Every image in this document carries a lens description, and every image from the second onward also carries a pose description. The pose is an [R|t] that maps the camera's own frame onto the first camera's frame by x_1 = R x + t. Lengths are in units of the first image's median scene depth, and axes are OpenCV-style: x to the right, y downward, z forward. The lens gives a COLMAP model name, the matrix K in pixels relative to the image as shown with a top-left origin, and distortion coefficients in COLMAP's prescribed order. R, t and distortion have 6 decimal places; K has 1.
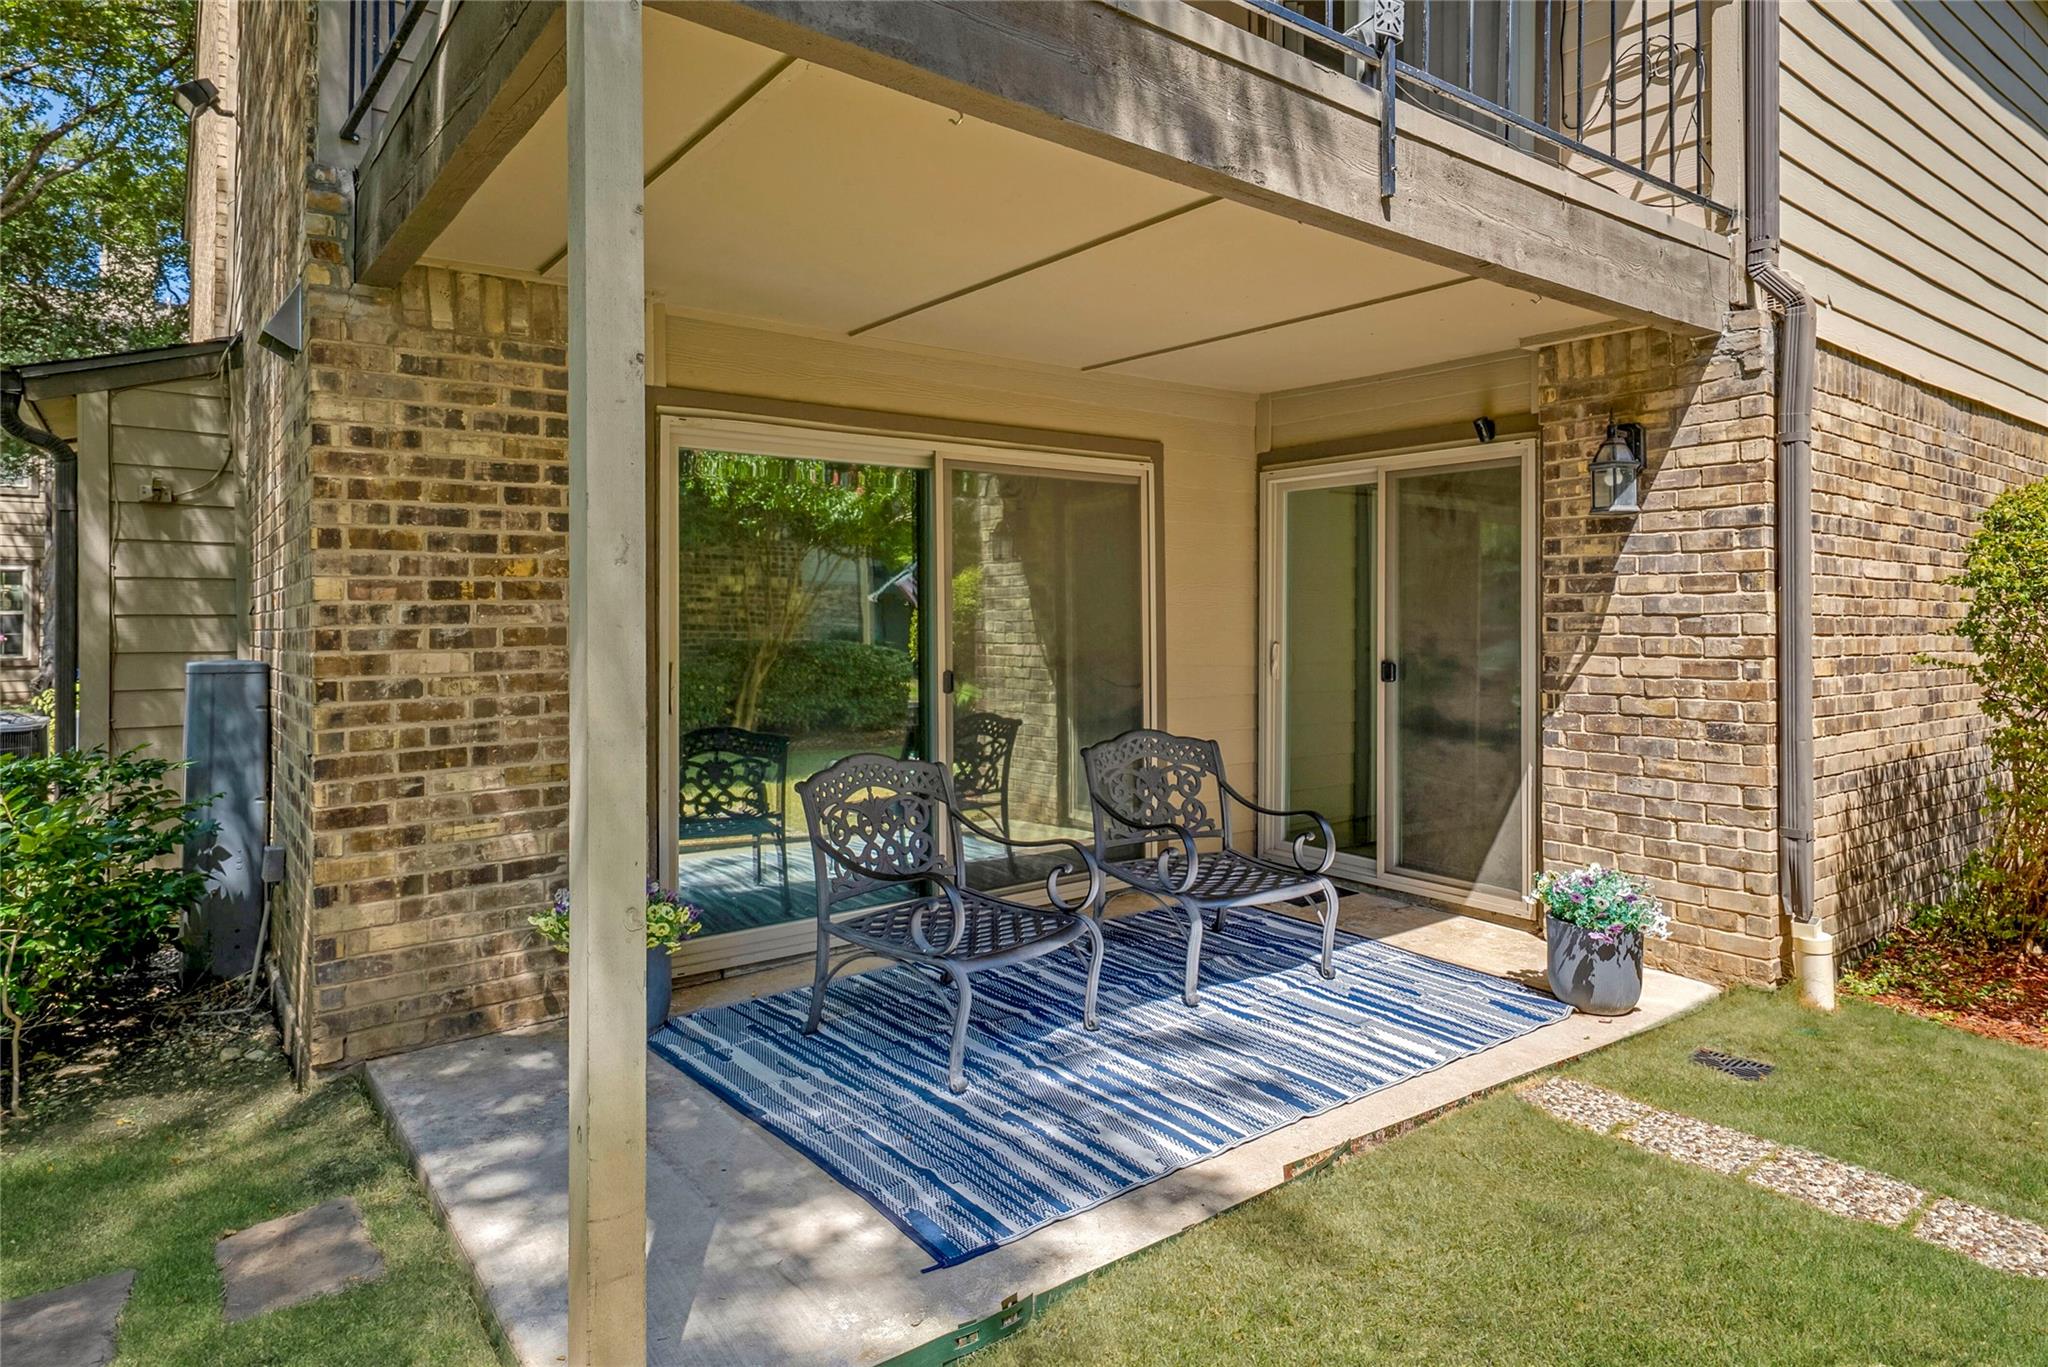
lens RADIAL K [[1147.5, 0, 1021.4], [0, 1147.5, 607.8], [0, 0, 1]] dist [0.023553, 0.000458]
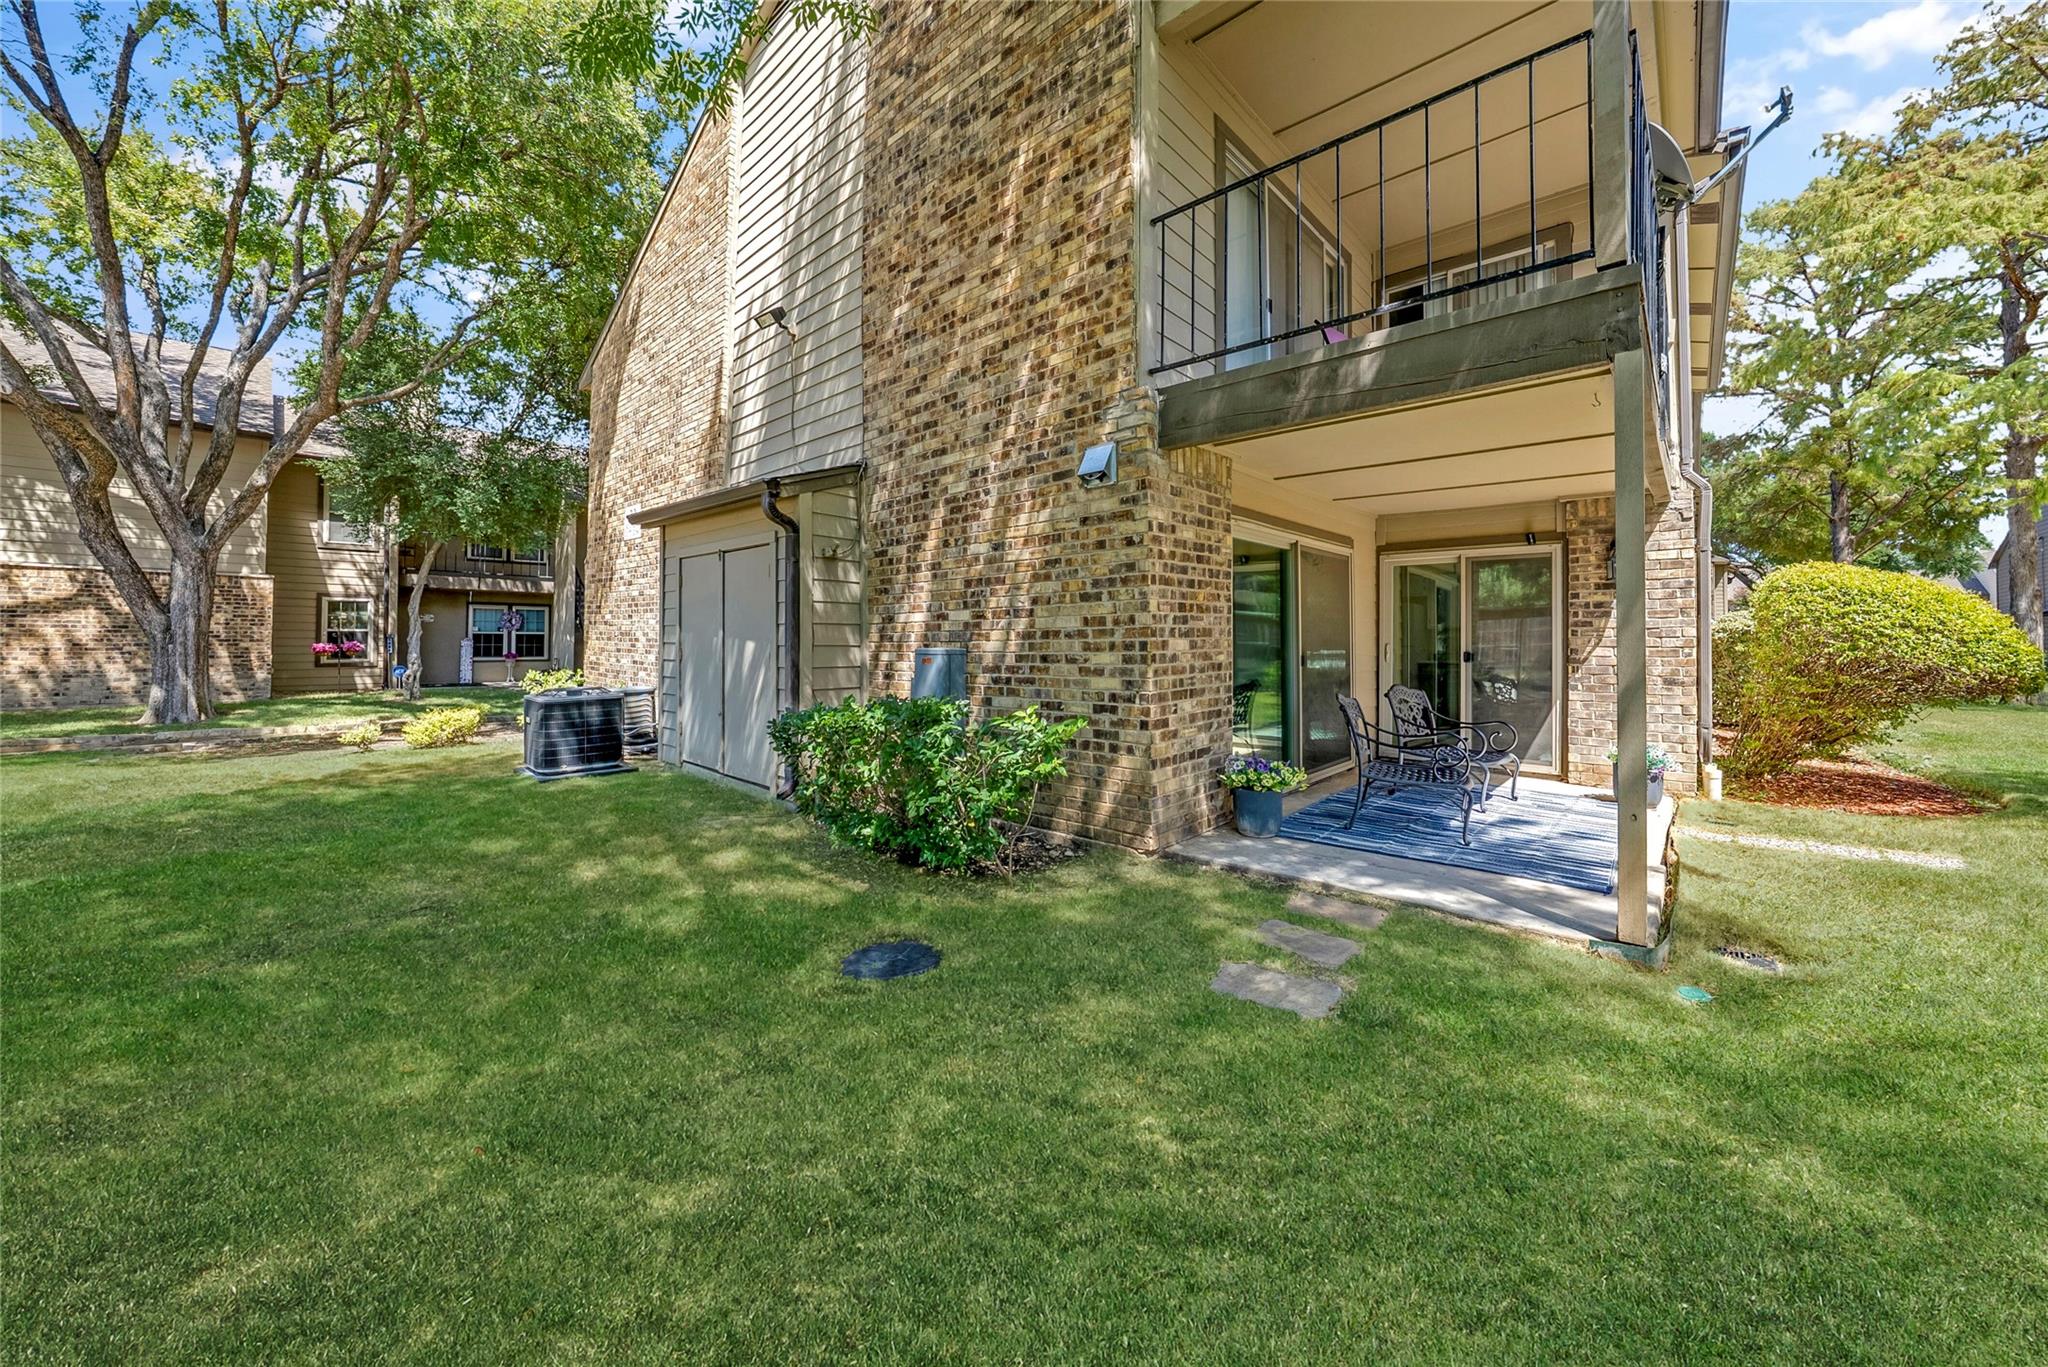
lens RADIAL K [[726.8, 0, 1022.5], [0, 726.8, 630.5], [0, 0, 1]] dist [-0.028872, 0.007251]
pose [[0.986208, 0.007795, 0.165328, -0.774348], [-0.006513, 0.999944, -0.008295, 0.028403], [-0.165383, 0.007103, 0.986204, -0.122594]]
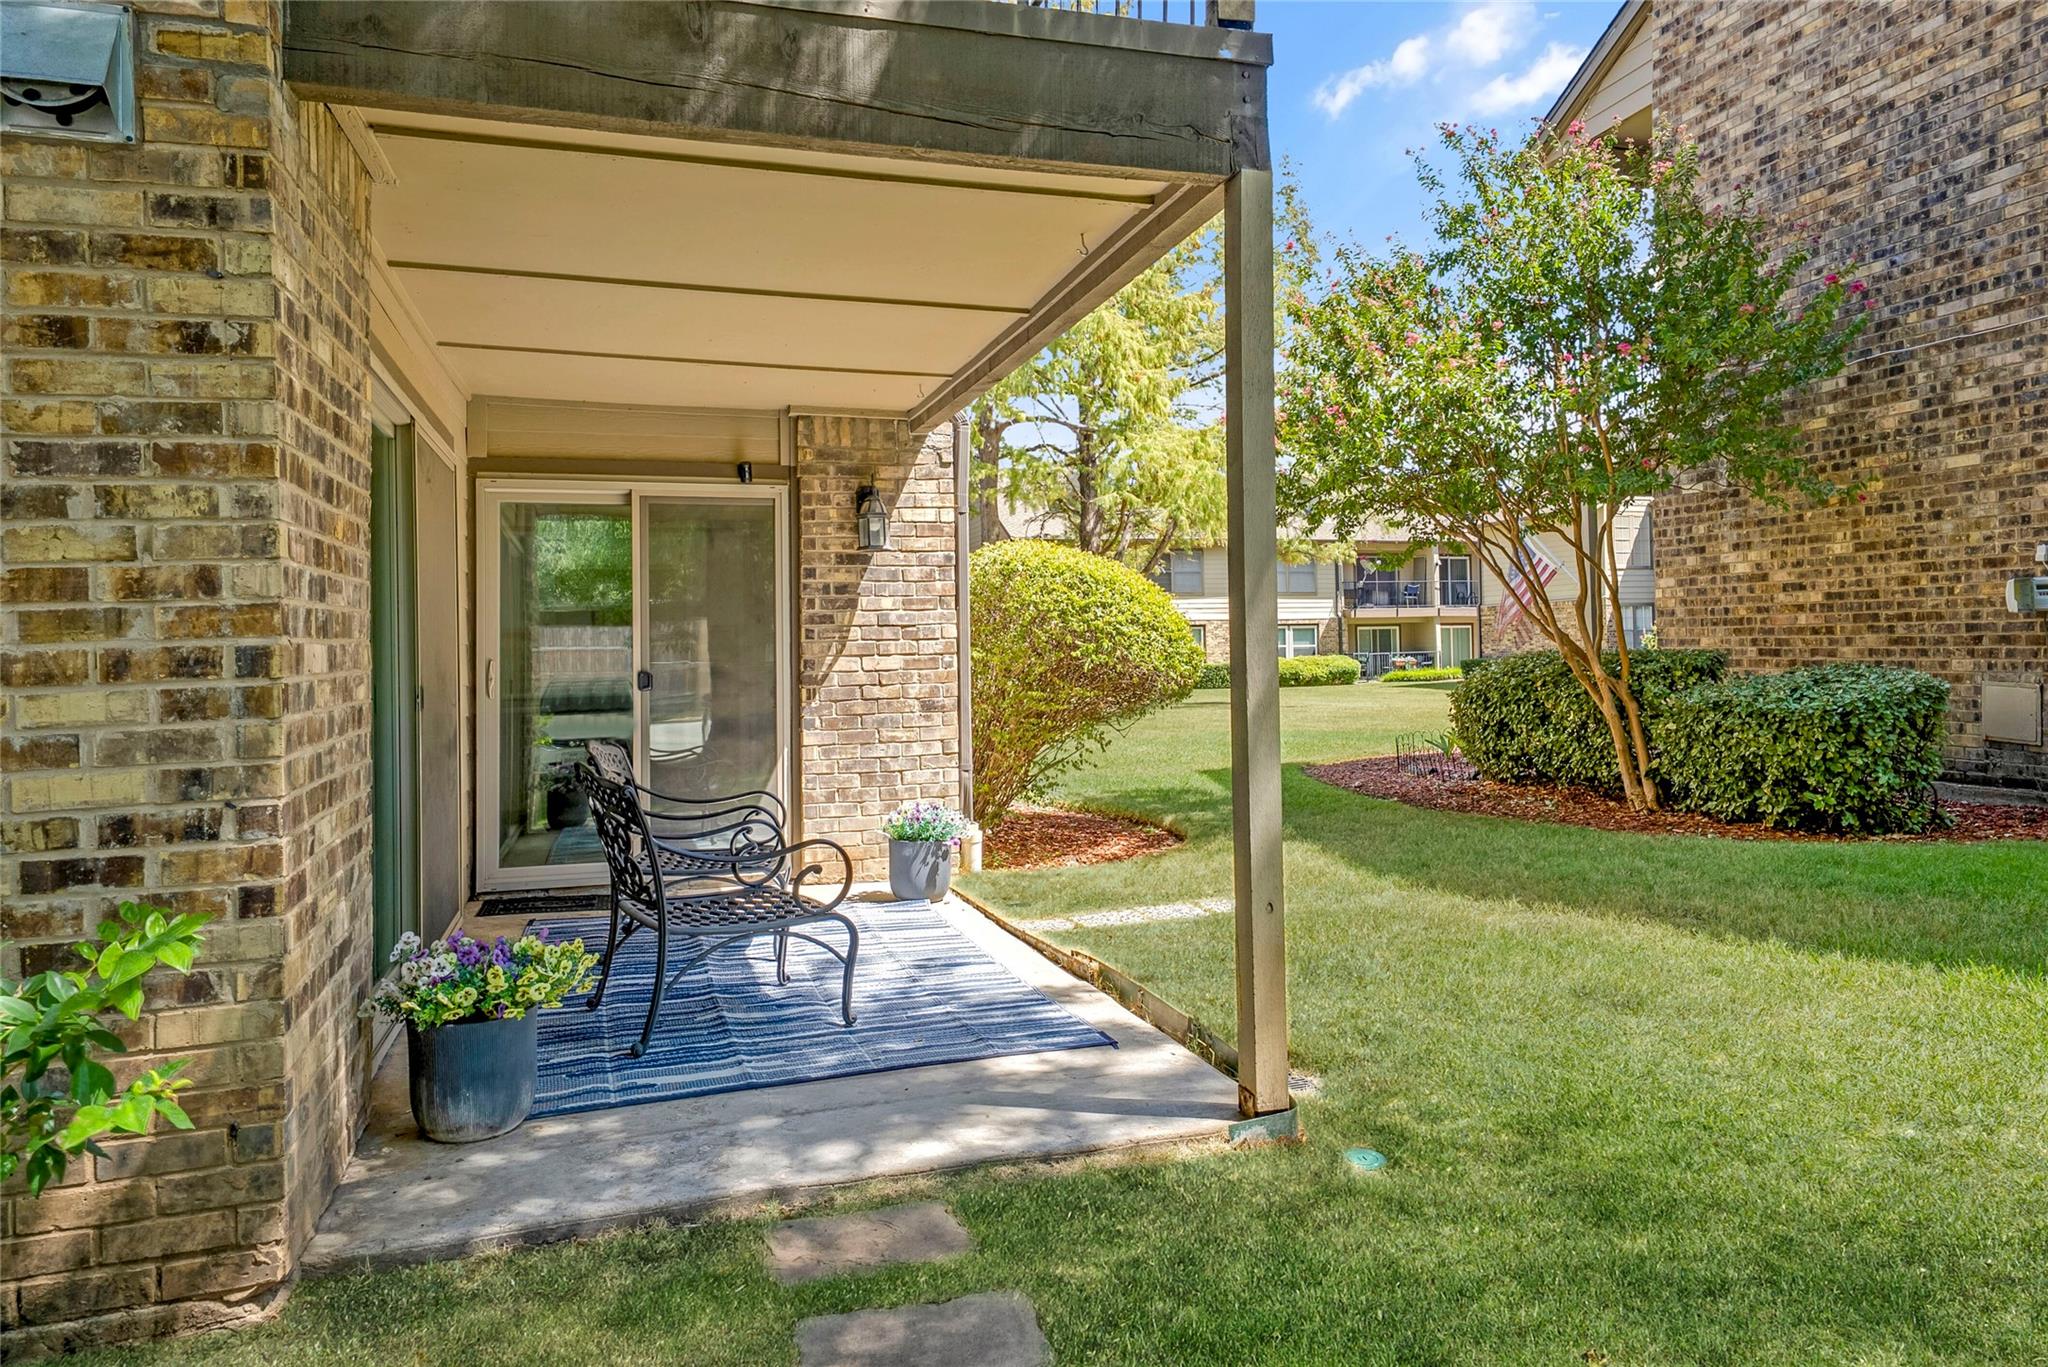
lens RADIAL K [[1358.8, 0, 1048.3], [0, 1358.8, 620.3], [0, 0, 1]] dist [0.009169, 0.005214]
pose [[0.343939, 0.017973, 0.938820, -0.890198], [0.012506, 0.999640, -0.023719, 0.039582], [-0.938909, 0.019899, 0.343591, 0.247703]]
